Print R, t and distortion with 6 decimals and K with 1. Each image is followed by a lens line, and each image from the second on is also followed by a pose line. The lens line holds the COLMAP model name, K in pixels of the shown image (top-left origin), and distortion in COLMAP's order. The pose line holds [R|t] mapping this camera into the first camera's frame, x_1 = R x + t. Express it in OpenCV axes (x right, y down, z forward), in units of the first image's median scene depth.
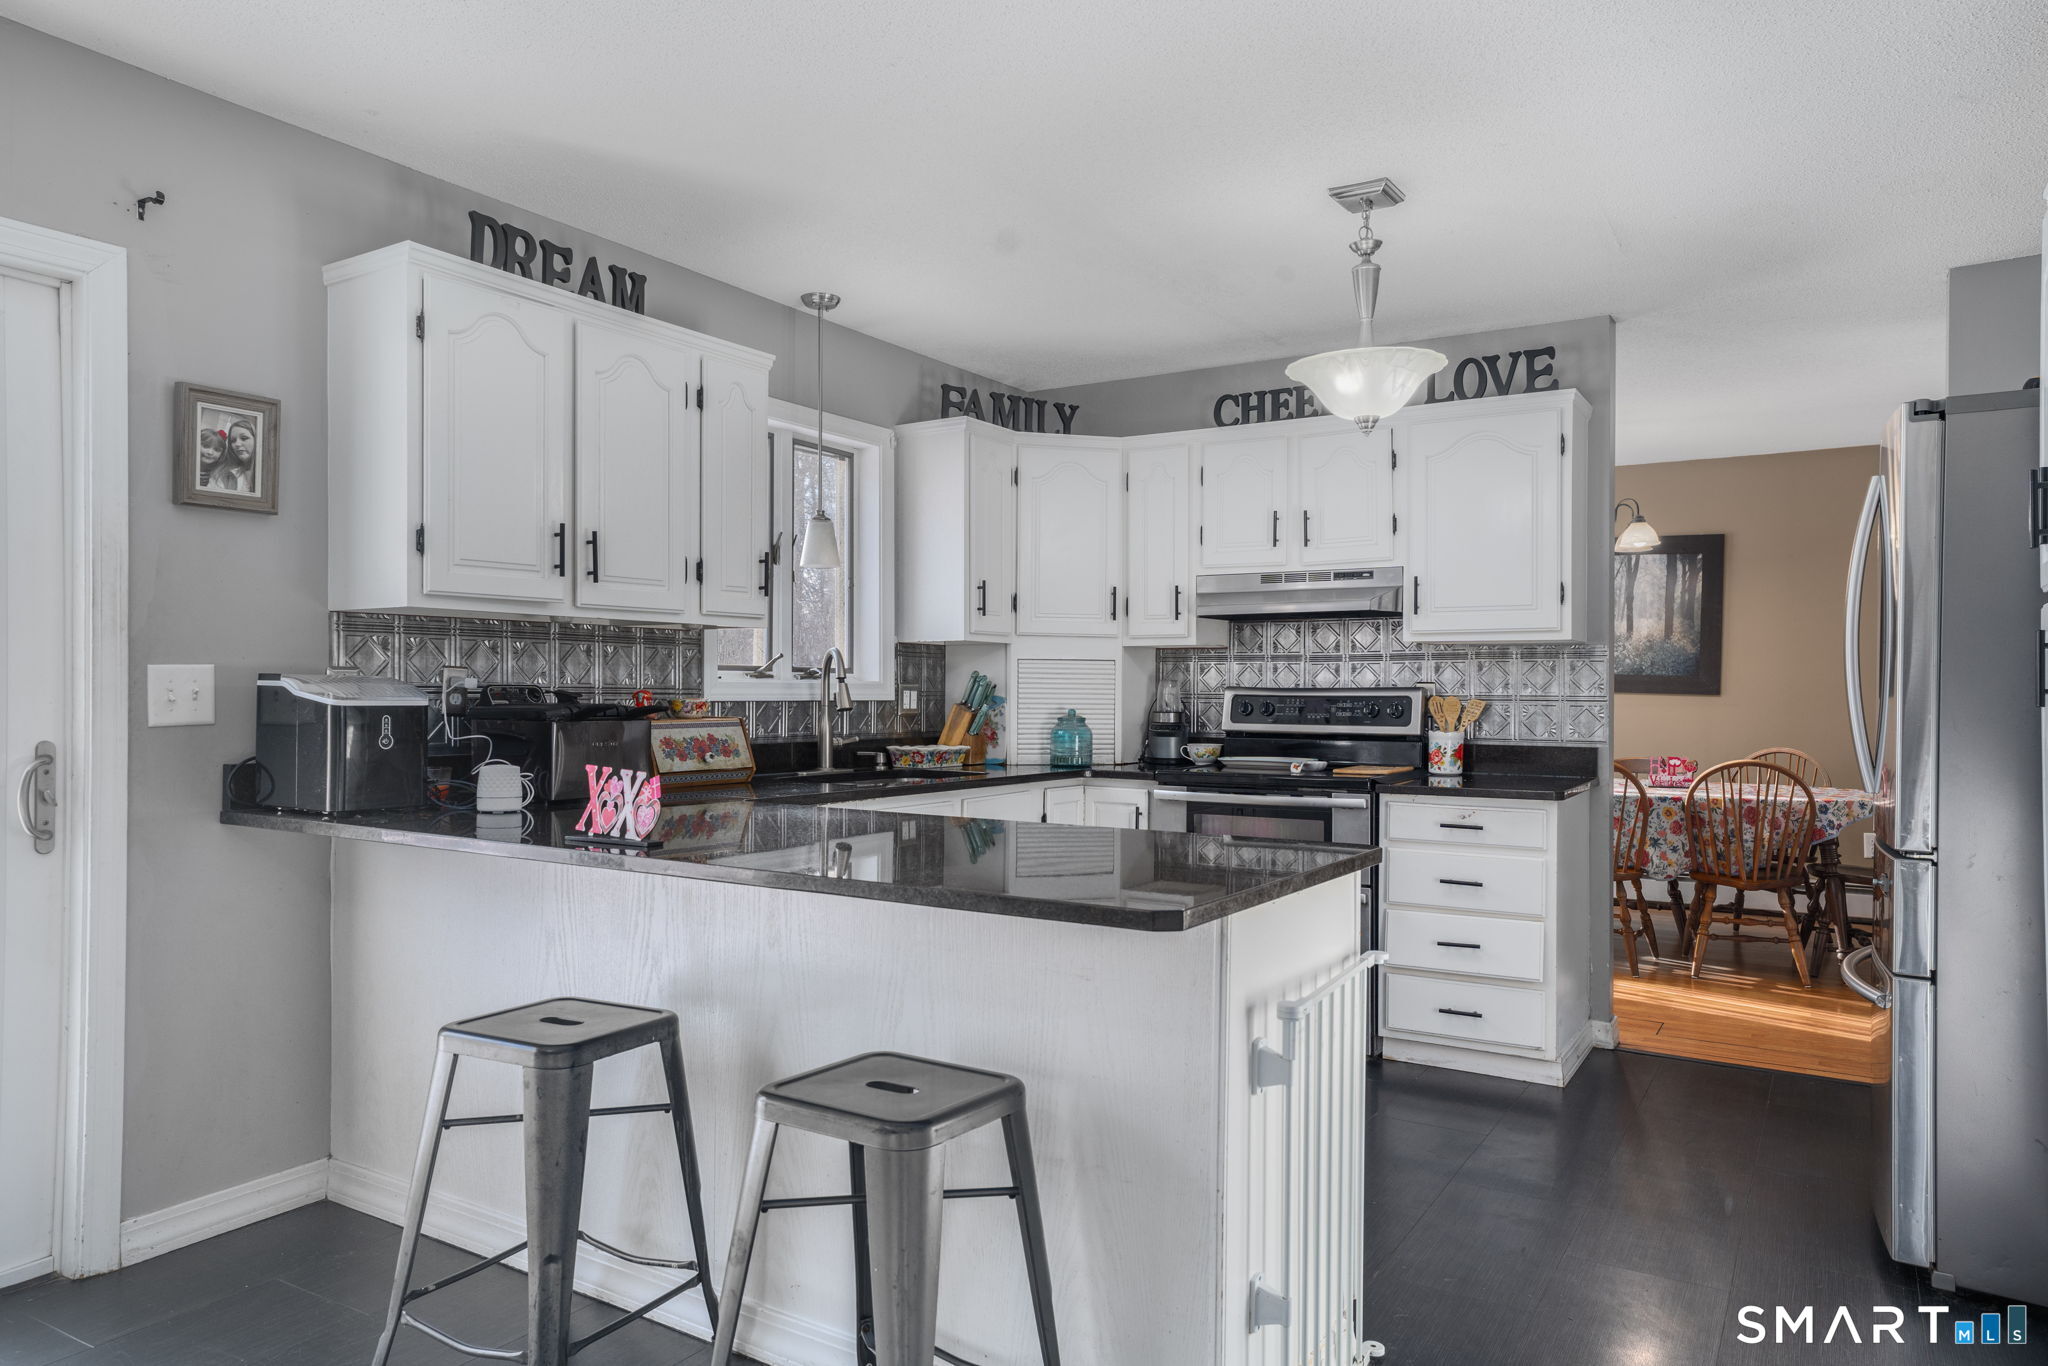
lens RADIAL K [[1337.2, 0, 1019.2], [0, 1337.2, 679.7], [0, 0, 1]] dist [-0.016497, 0.001218]
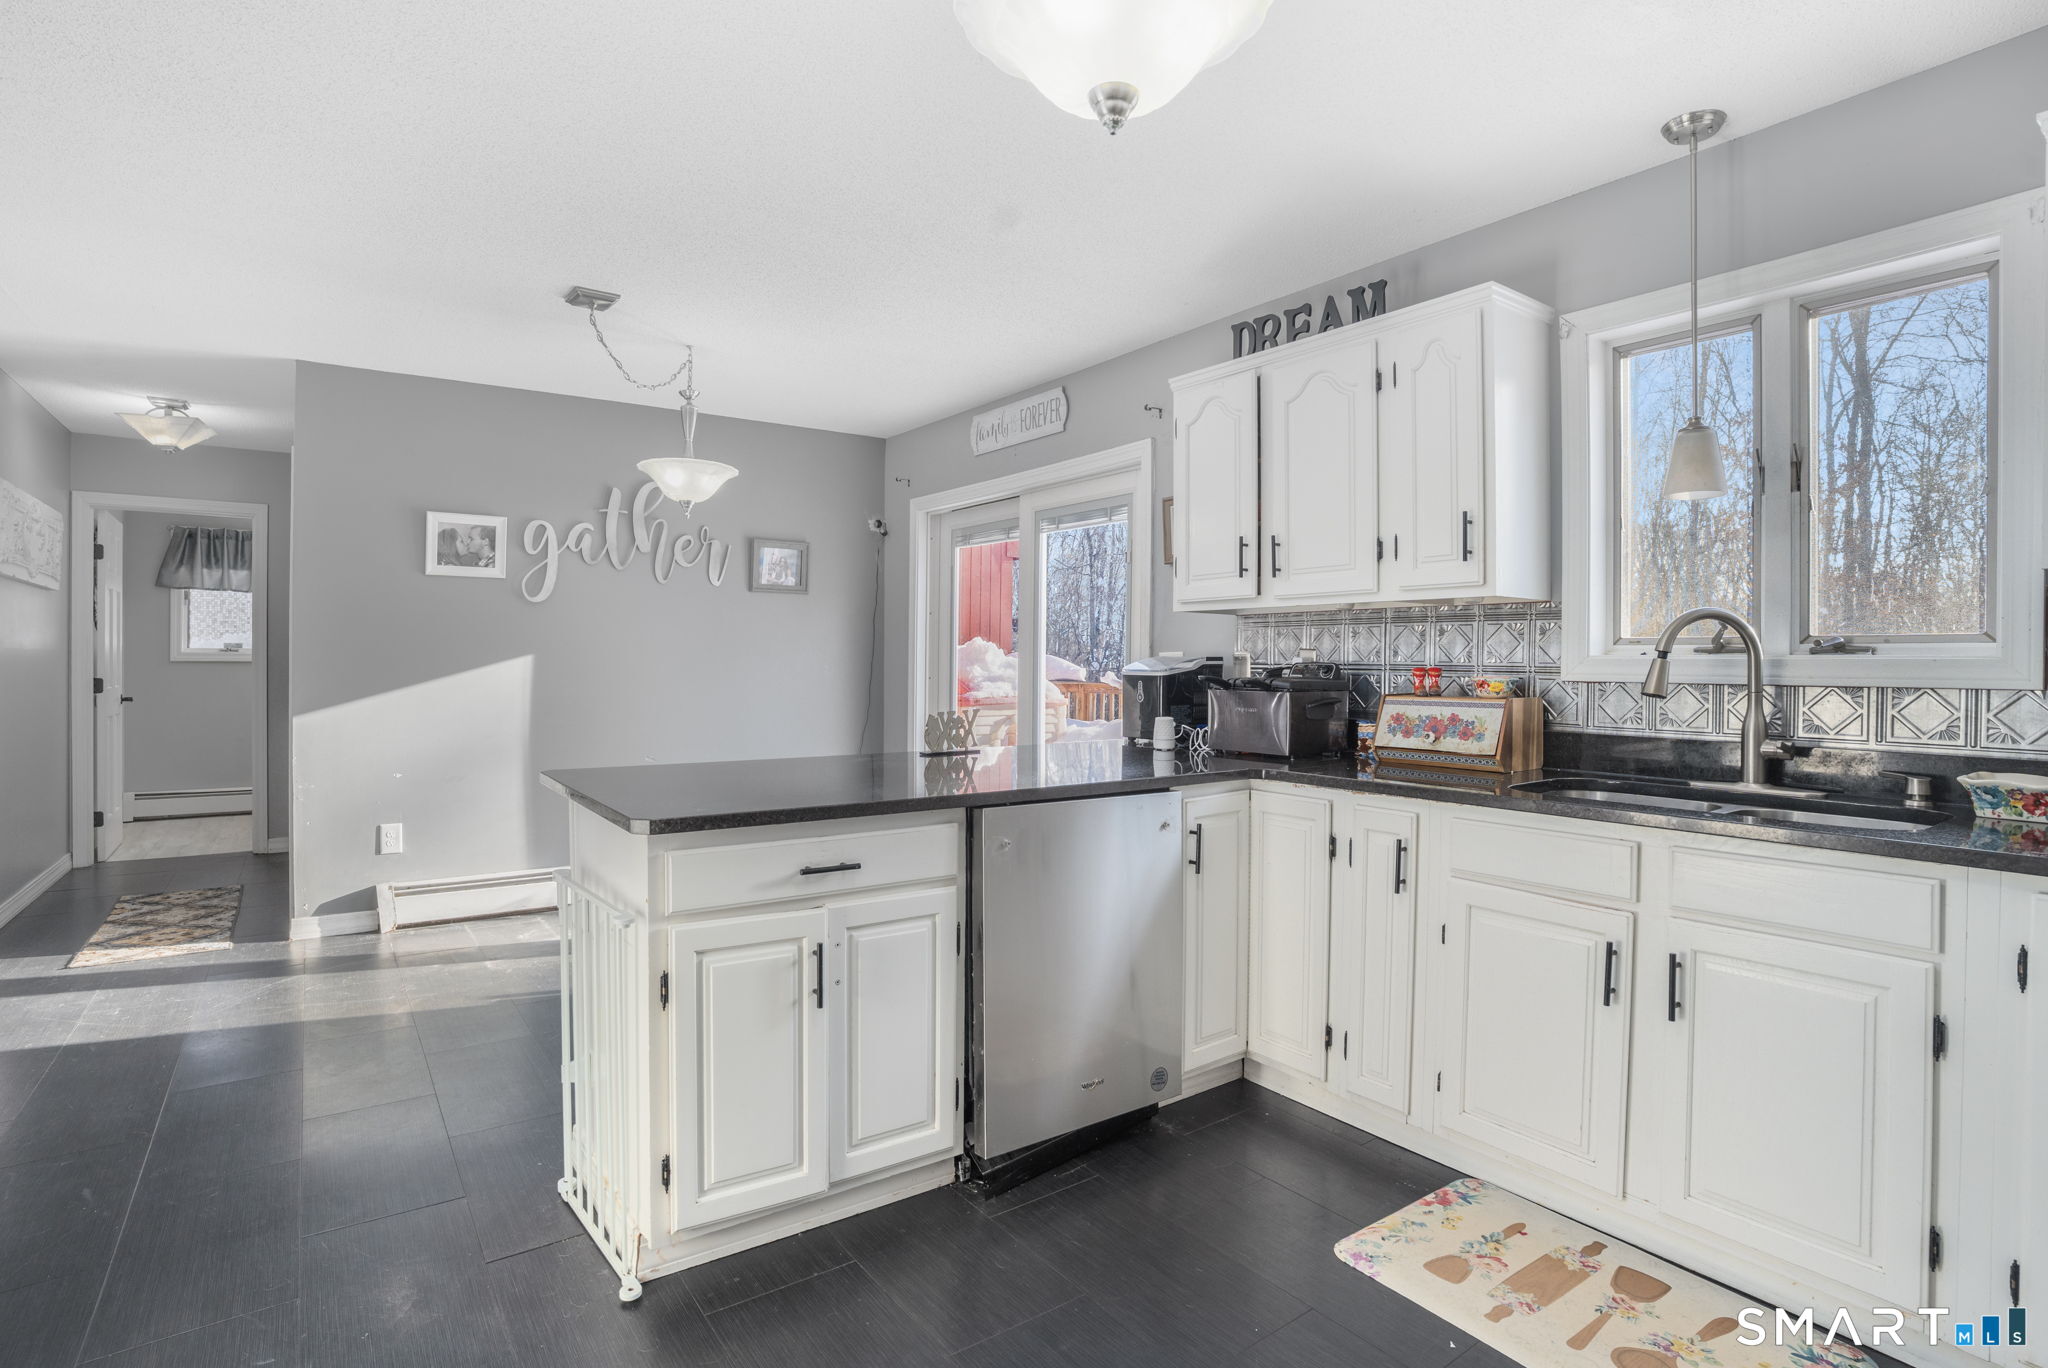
lens RADIAL K [[1017.4, 0, 1004.2], [0, 1017.4, 656.4], [0, 0, 1]] dist [-0.084955, 0.034015]
pose [[-0.386560, -0.014138, -0.922156, 0.438695], [-0.003087, 0.999897, -0.014036, 0.008950], [0.922259, -0.002579, -0.386564, 0.797380]]
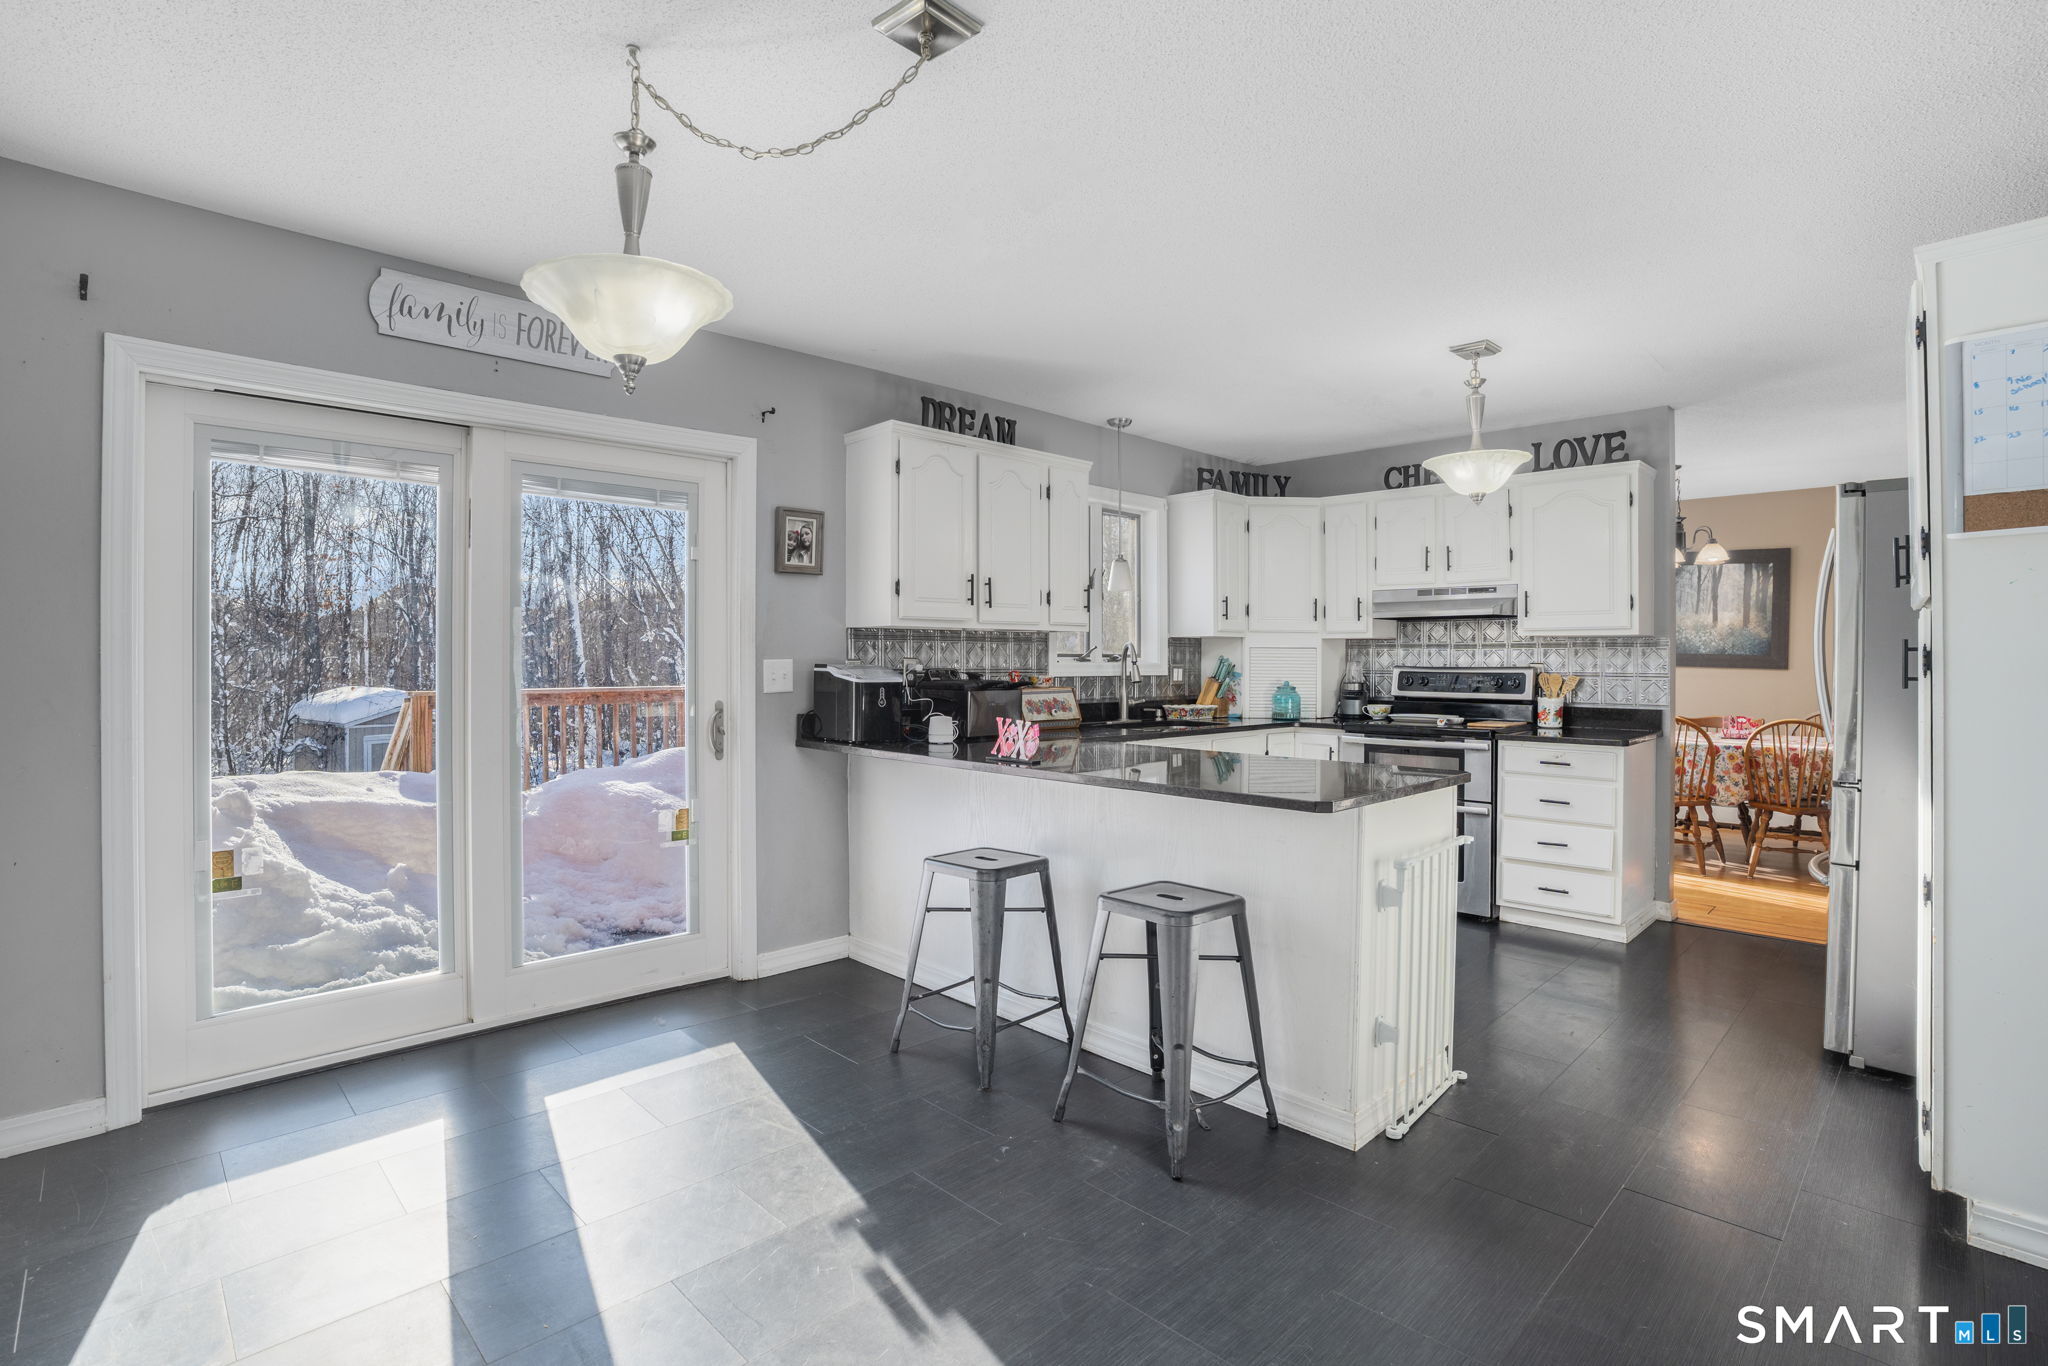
lens RADIAL K [[985.9, 0, 1026.5], [0, 985.9, 653.6], [0, 0, 1]] dist [-0.081173, 0.031671]
pose [[0.973403, -0.002612, -0.229085, 0.008086], [0.003008, 0.999995, 0.001378, -0.011910], [0.229080, -0.002031, 0.973405, -0.141005]]
